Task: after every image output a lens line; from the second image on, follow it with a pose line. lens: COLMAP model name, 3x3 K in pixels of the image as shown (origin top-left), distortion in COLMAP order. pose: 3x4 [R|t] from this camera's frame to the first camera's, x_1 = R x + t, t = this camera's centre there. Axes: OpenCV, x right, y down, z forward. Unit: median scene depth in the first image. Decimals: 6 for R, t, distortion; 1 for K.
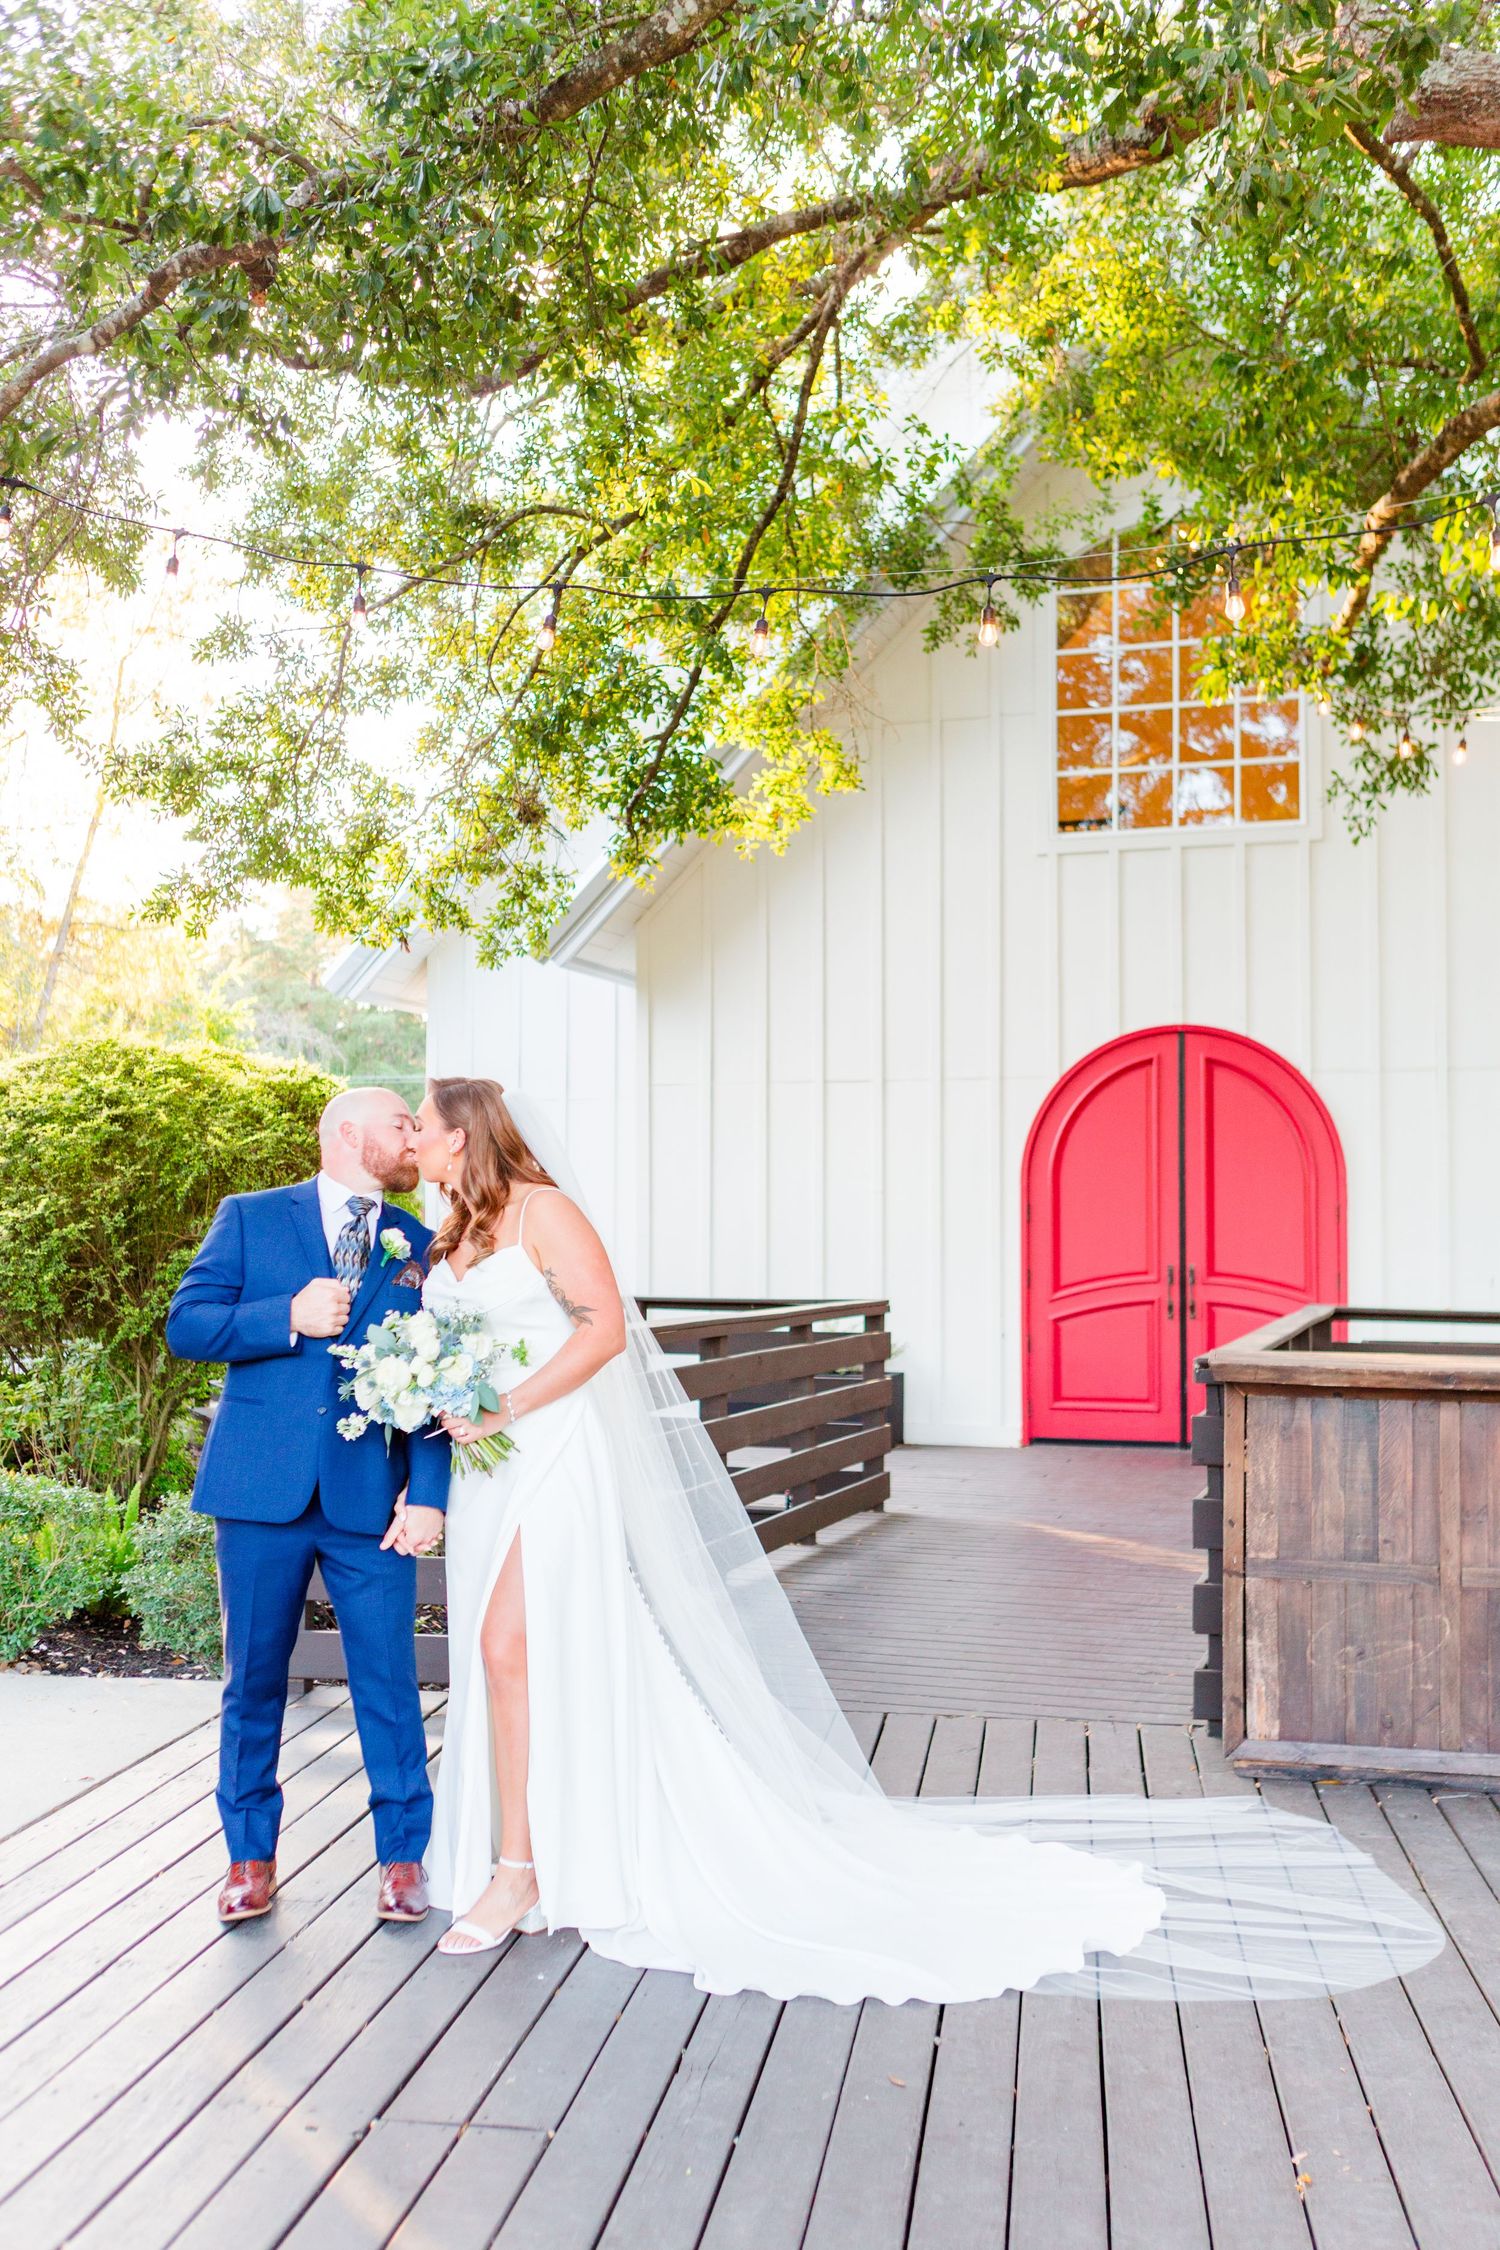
lens RADIAL K [[2260.8, 0, 750.0], [0, 2260.8, 1125.0], [0, 0, 1]] dist [0.056595, -0.136632]
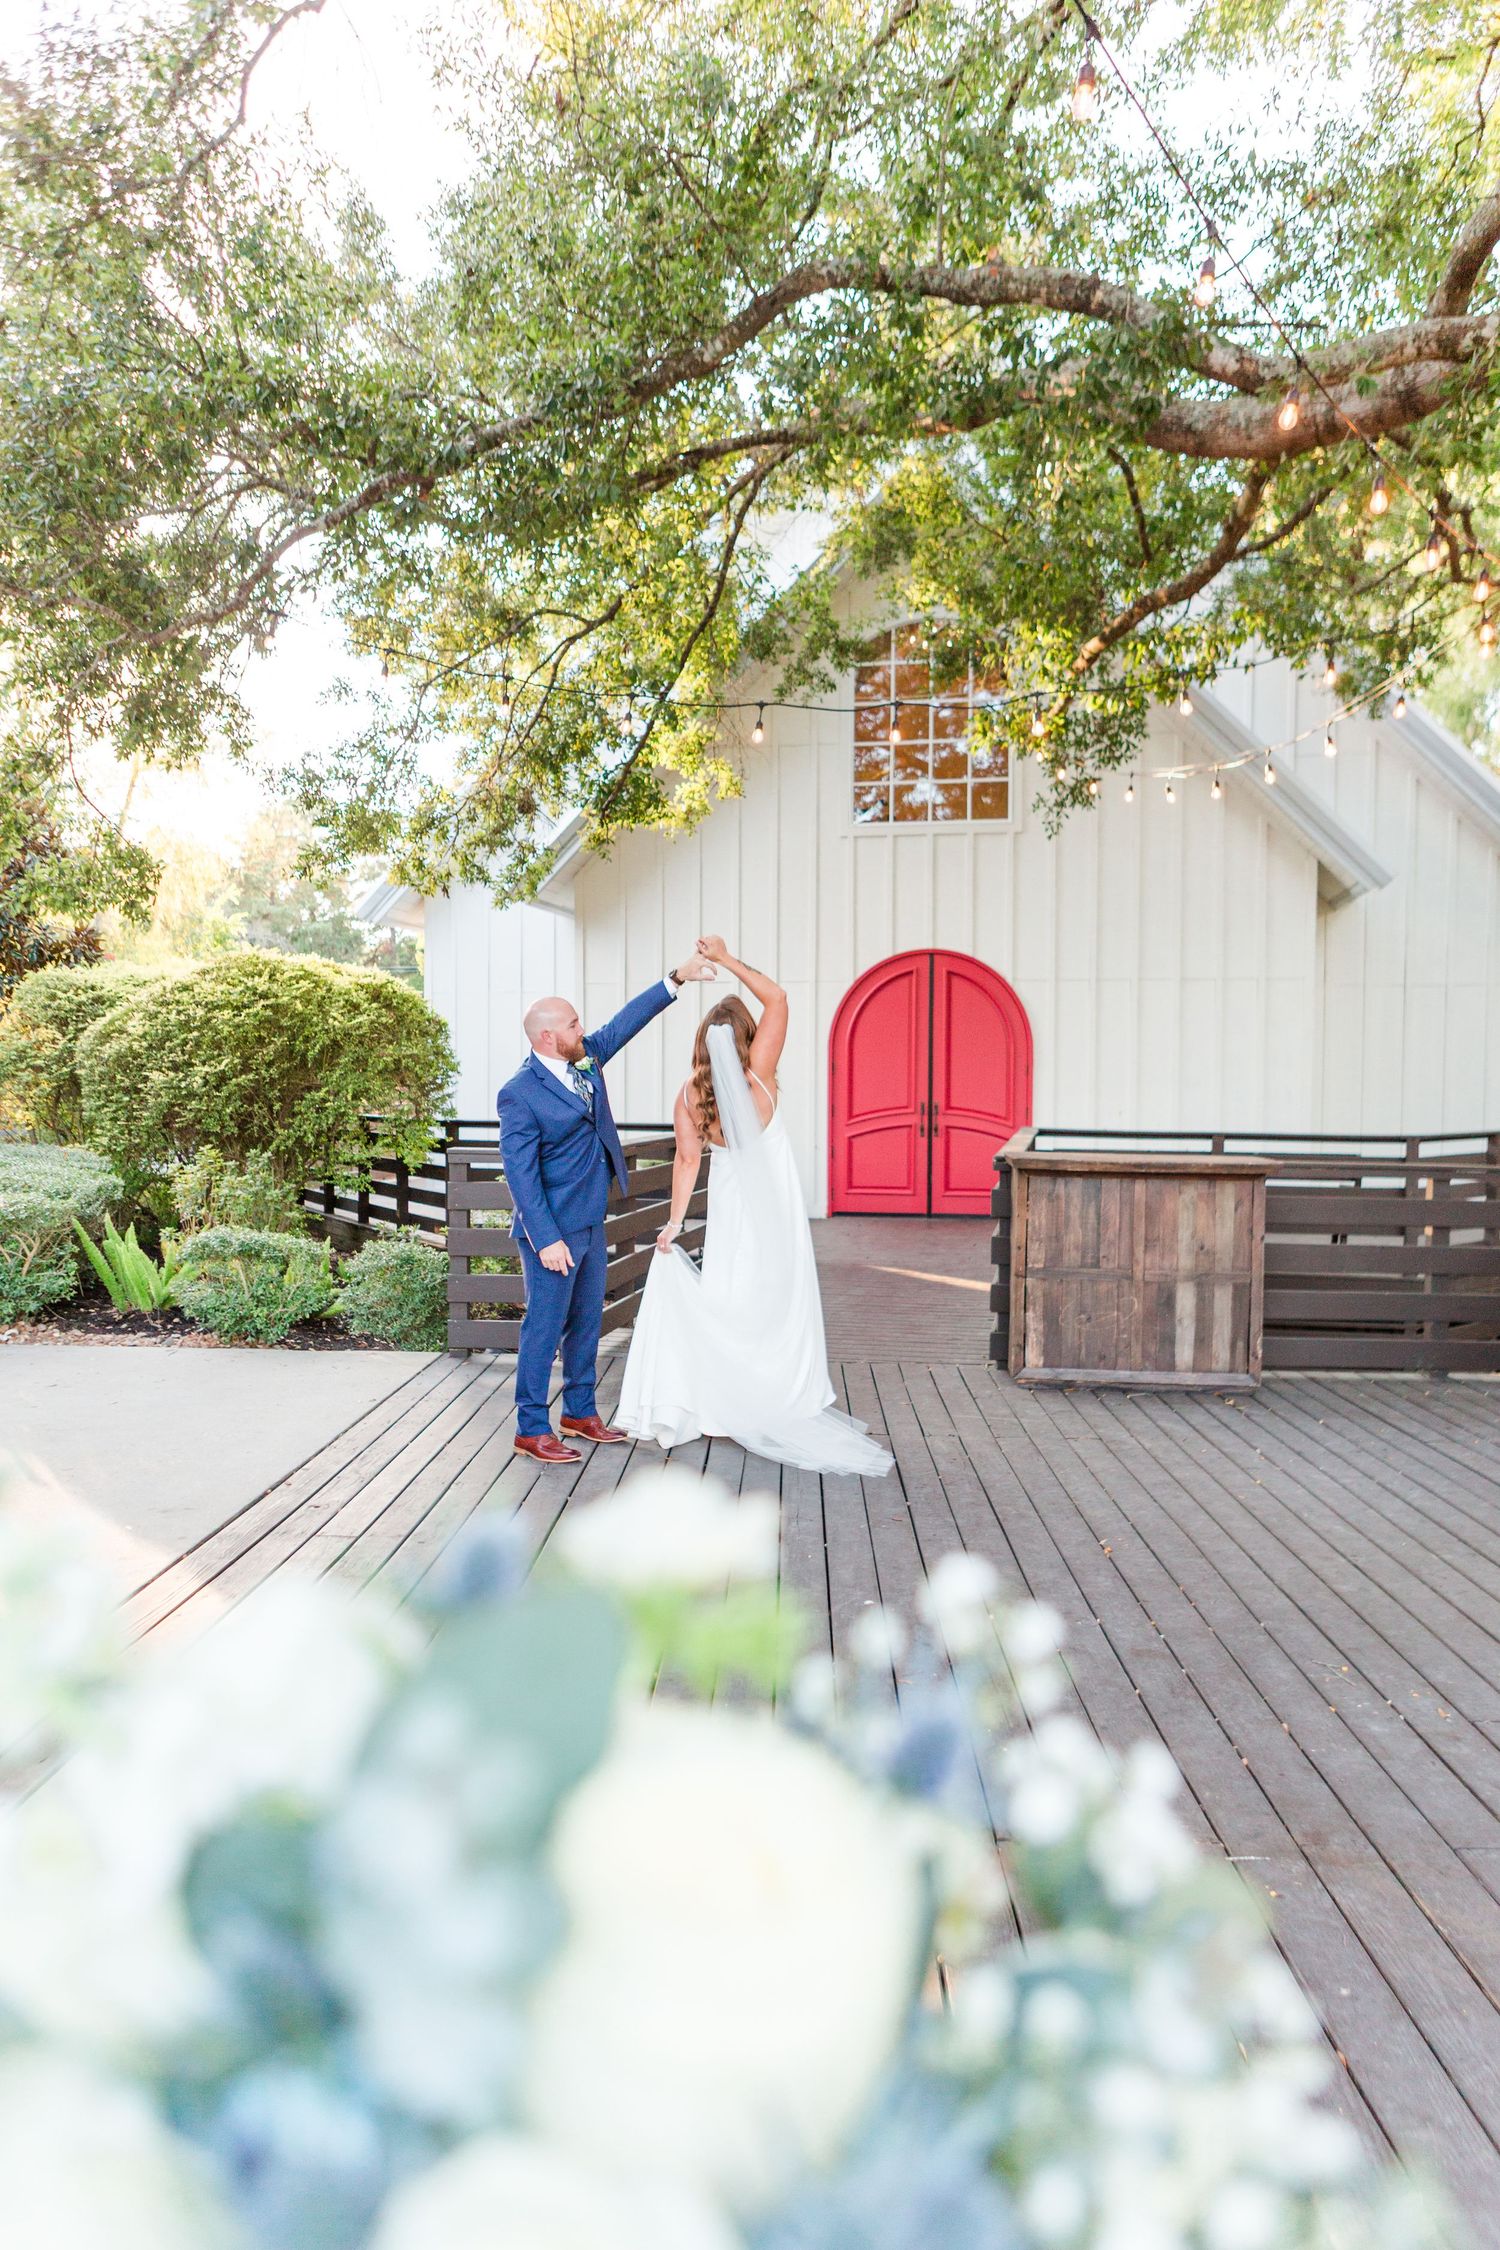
lens RADIAL K [[1574.3, 0, 774.4], [0, 1574.3, 1128.7], [0, 0, 1]] dist [-0.002470, 0.000510]
pose [[0.992712, -0.001613, 0.120501, -0.065828], [-0.007882, 0.996900, 0.078278, -0.006589], [-0.120254, -0.078657, 0.989622, -0.098249]]
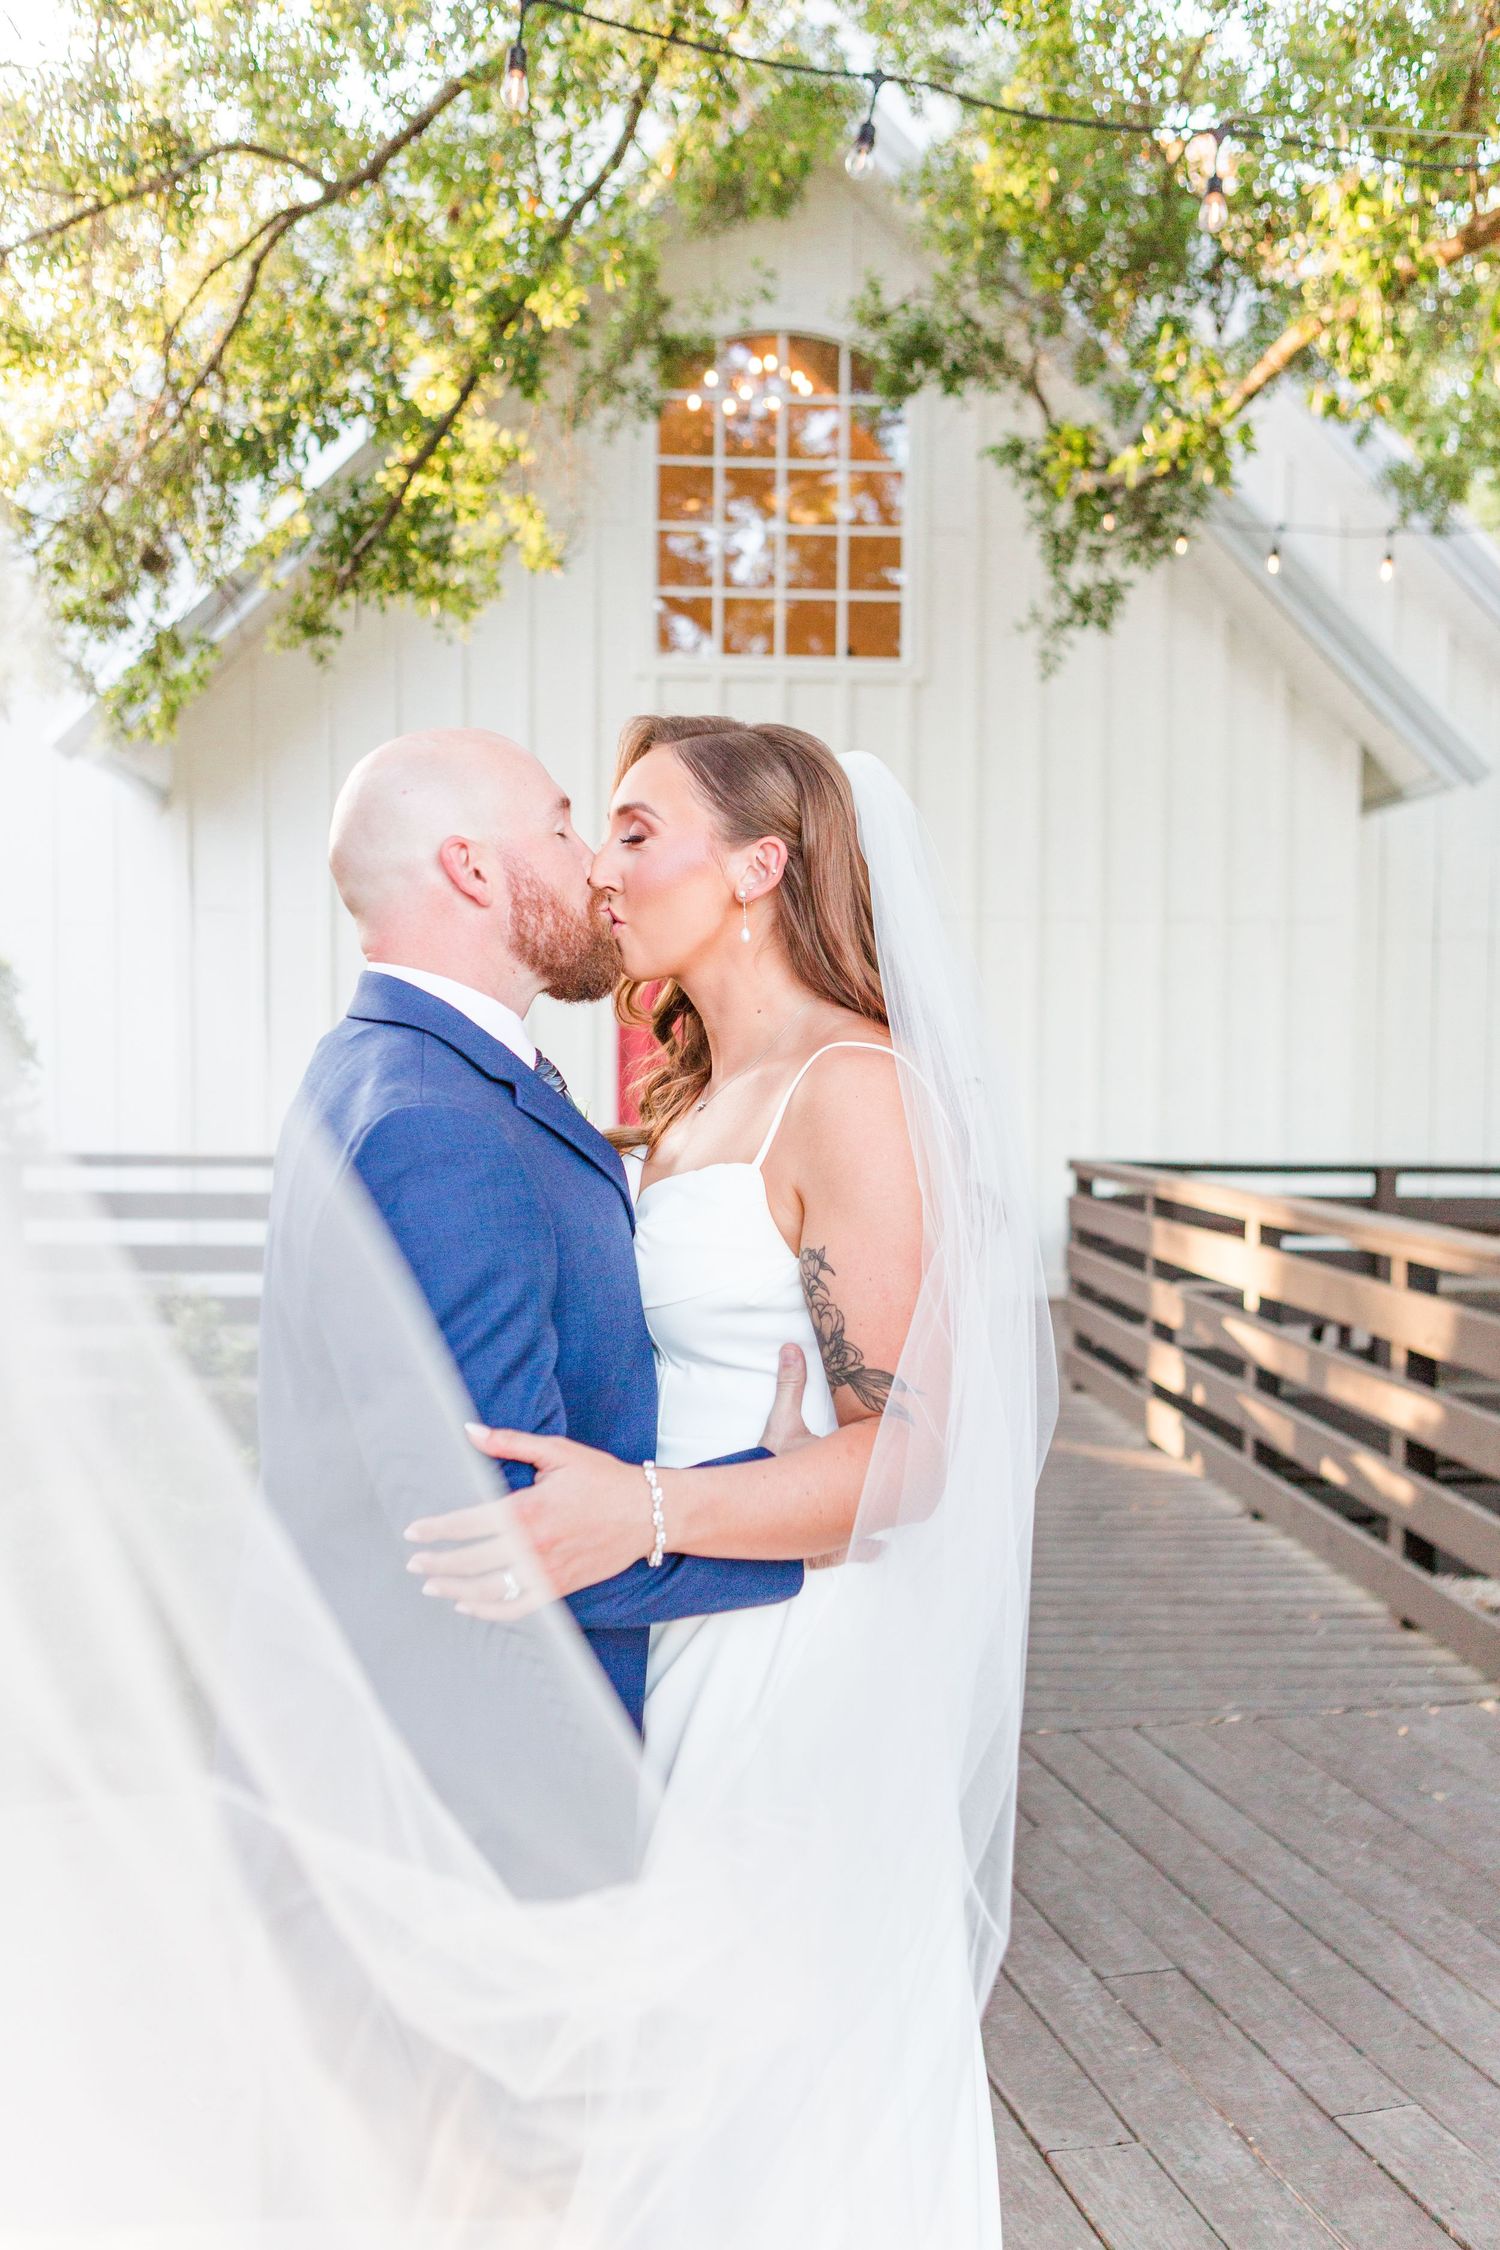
lens RADIAL K [[1947.0, 0, 763.3], [0, 1947.0, 1122.0], [0, 0, 1]] dist [0.002740, -0.004599]
pose [[0.923756, -0.009207, 0.382871, -0.182070], [-0.020090, 0.997170, 0.072450, 0.007246], [-0.382455, -0.074618, 0.920956, 0.294171]]
